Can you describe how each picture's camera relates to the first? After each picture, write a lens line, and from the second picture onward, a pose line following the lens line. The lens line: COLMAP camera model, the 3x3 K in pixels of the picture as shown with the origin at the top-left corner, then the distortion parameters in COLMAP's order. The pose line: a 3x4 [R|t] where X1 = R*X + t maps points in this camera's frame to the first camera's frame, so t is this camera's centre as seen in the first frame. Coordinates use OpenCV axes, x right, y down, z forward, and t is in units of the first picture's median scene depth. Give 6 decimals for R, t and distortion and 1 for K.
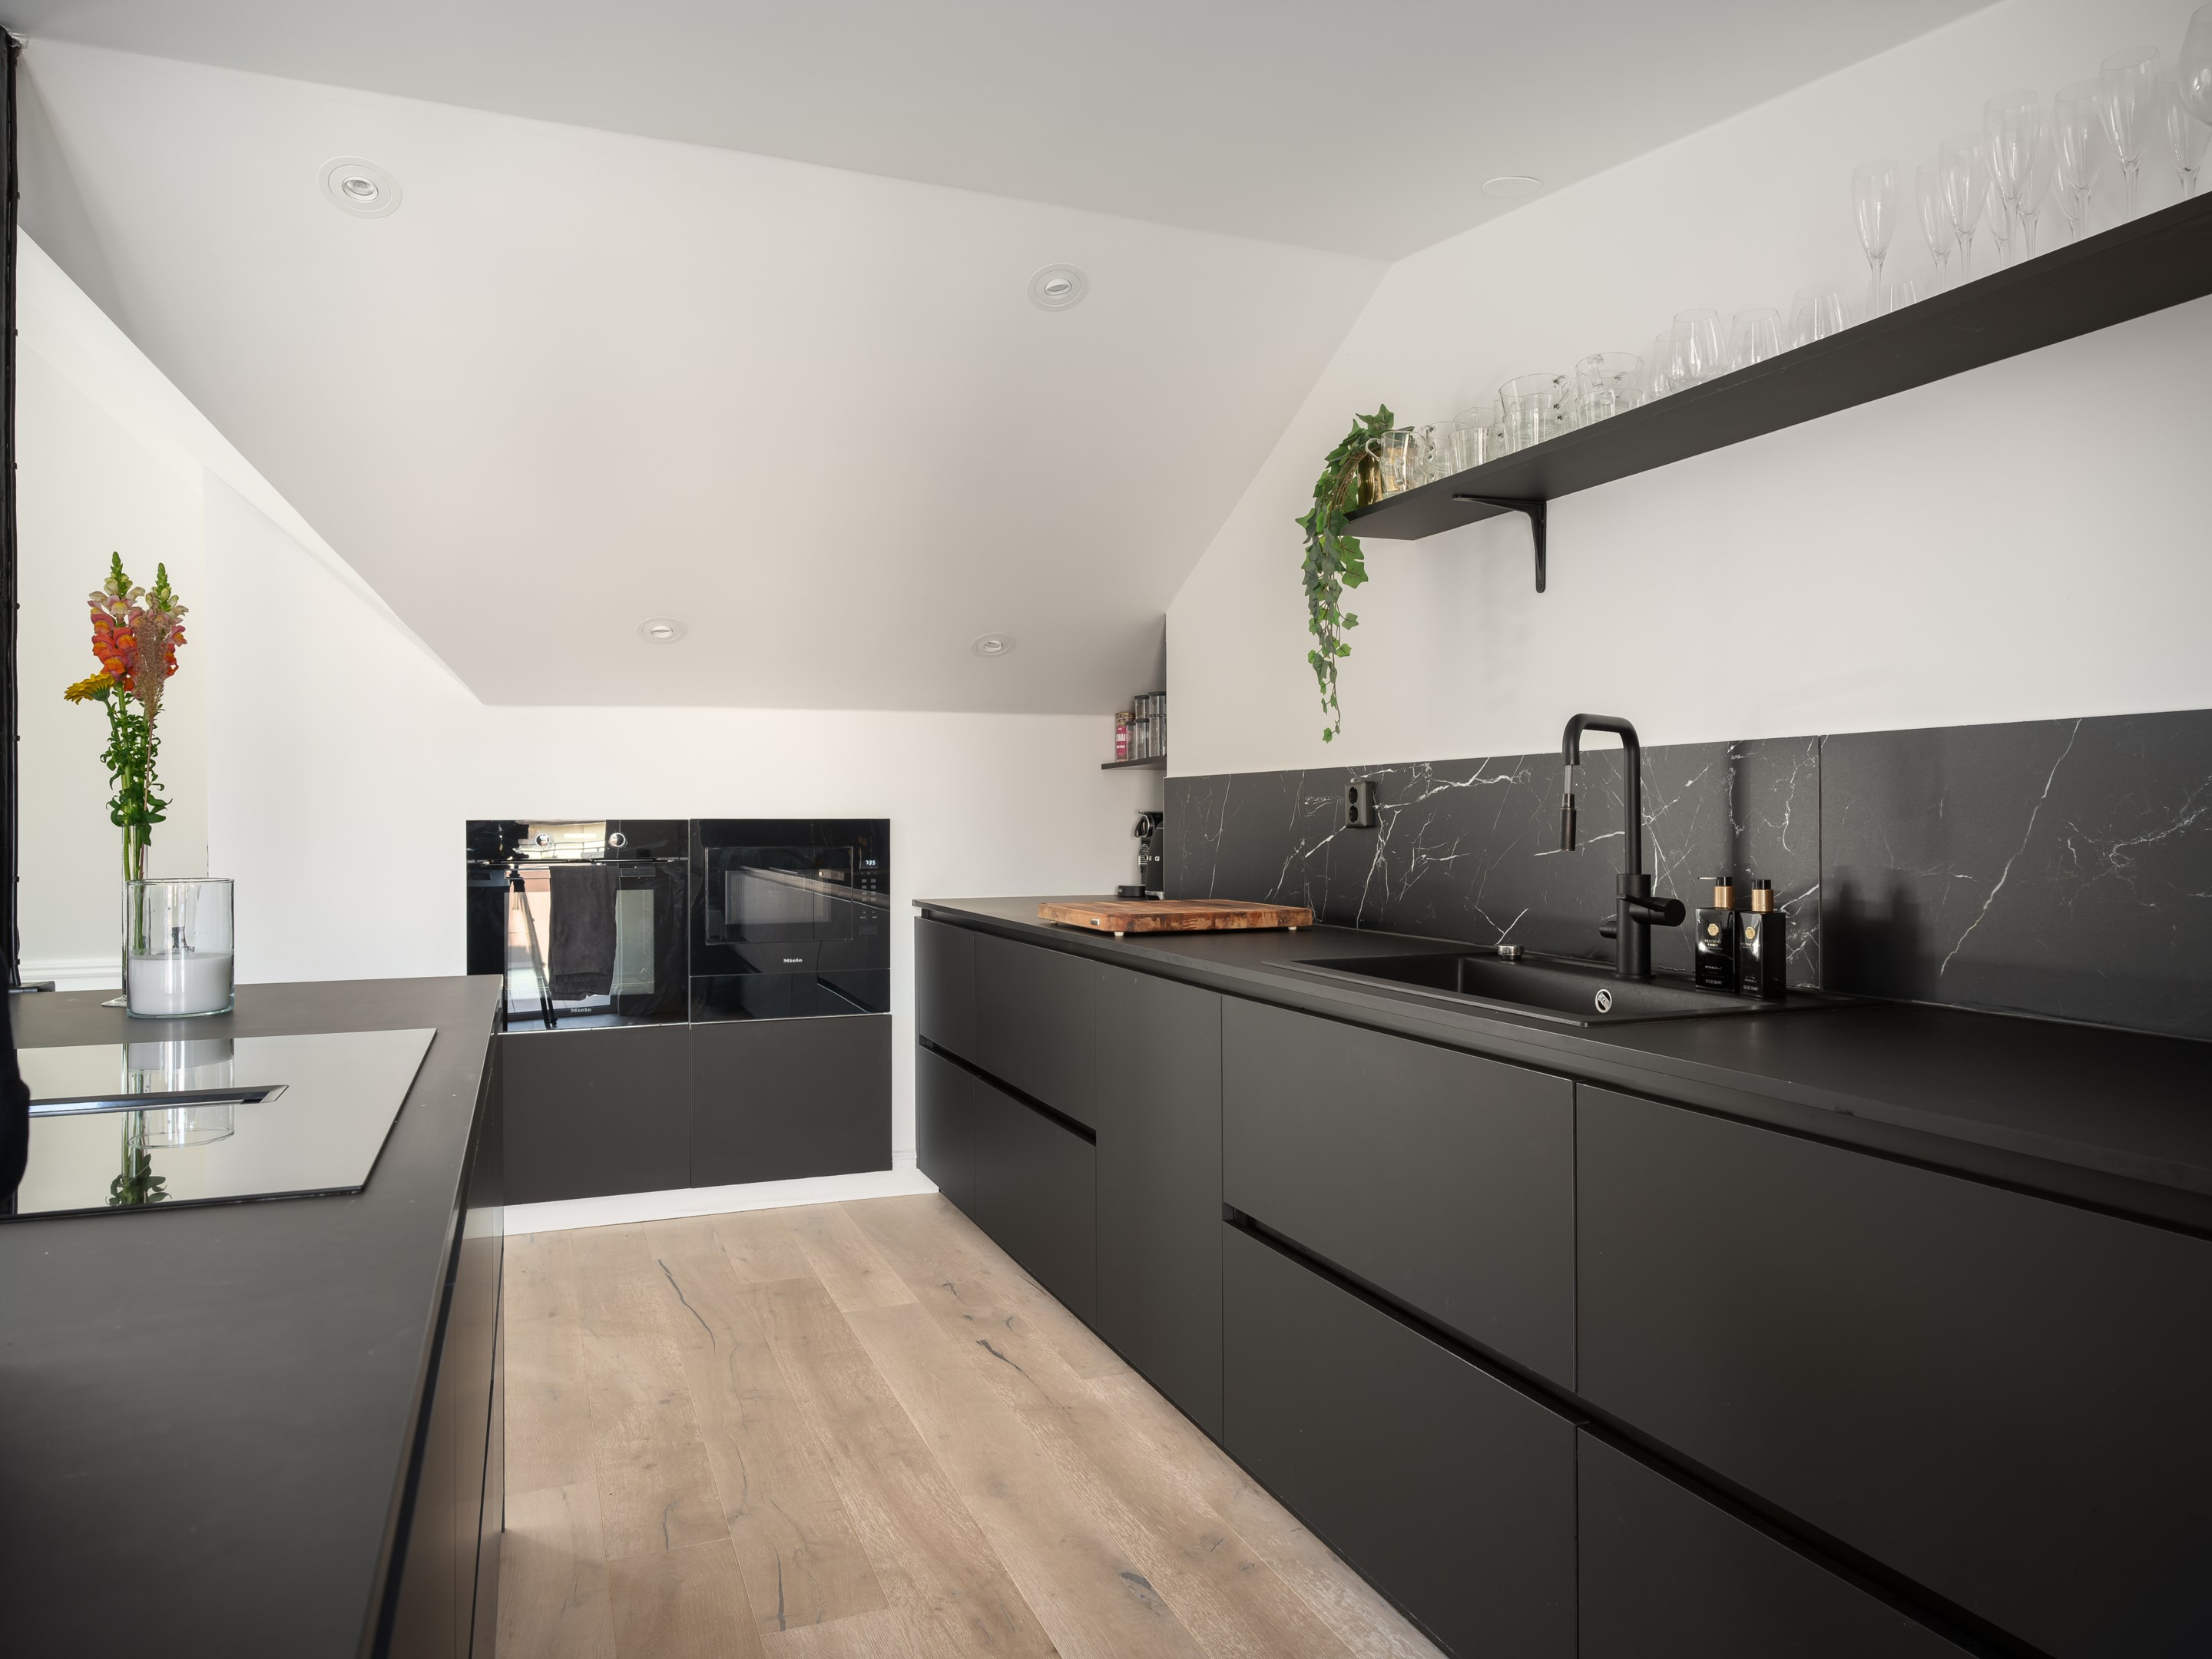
lens RADIAL K [[1435.8, 0, 1104.4], [0, 1435.8, 822.8], [0, 0, 1]] dist [0.001605, -0.000670]
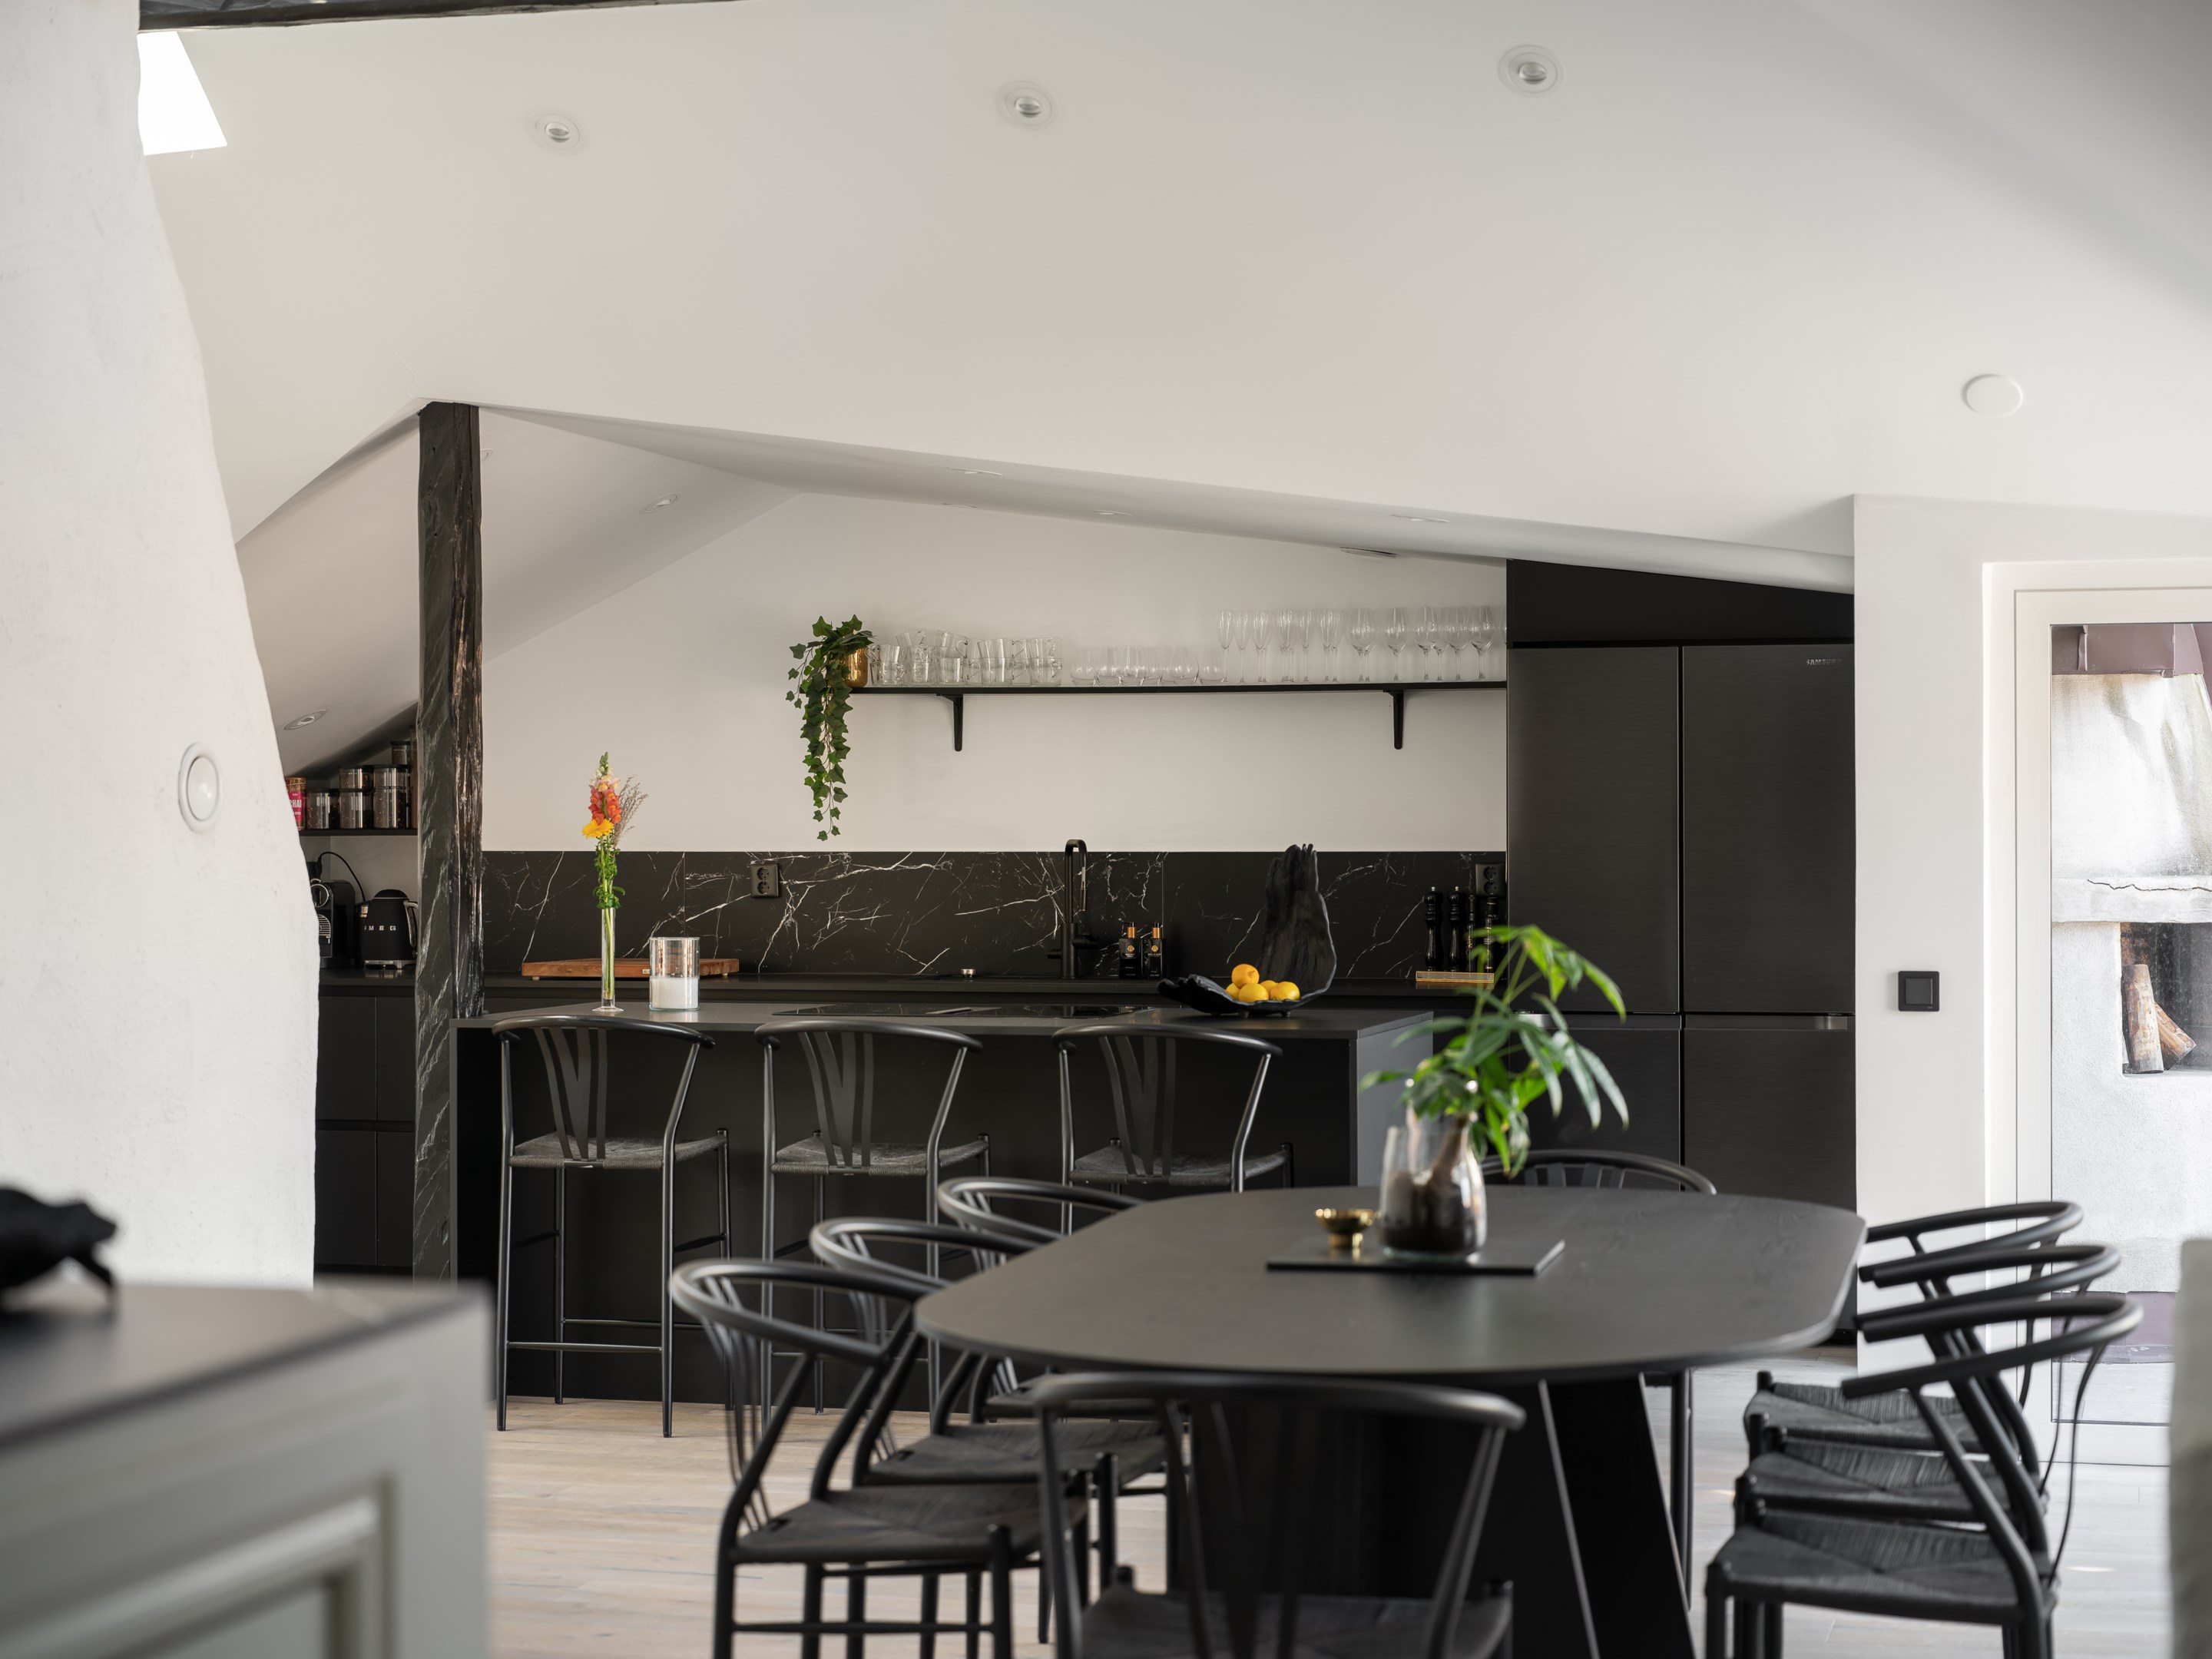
lens RADIAL K [[3943.9, 0, 1106.0], [0, 3943.9, 829.5], [0, 0, 1]] dist [-0.019278, -0.268221]
pose [[0.593258, -0.002596, 0.805008, -2.937298], [0.002553, 0.999996, 0.001343, -0.072806], [-0.805008, 0.001258, 0.593262, -1.635090]]
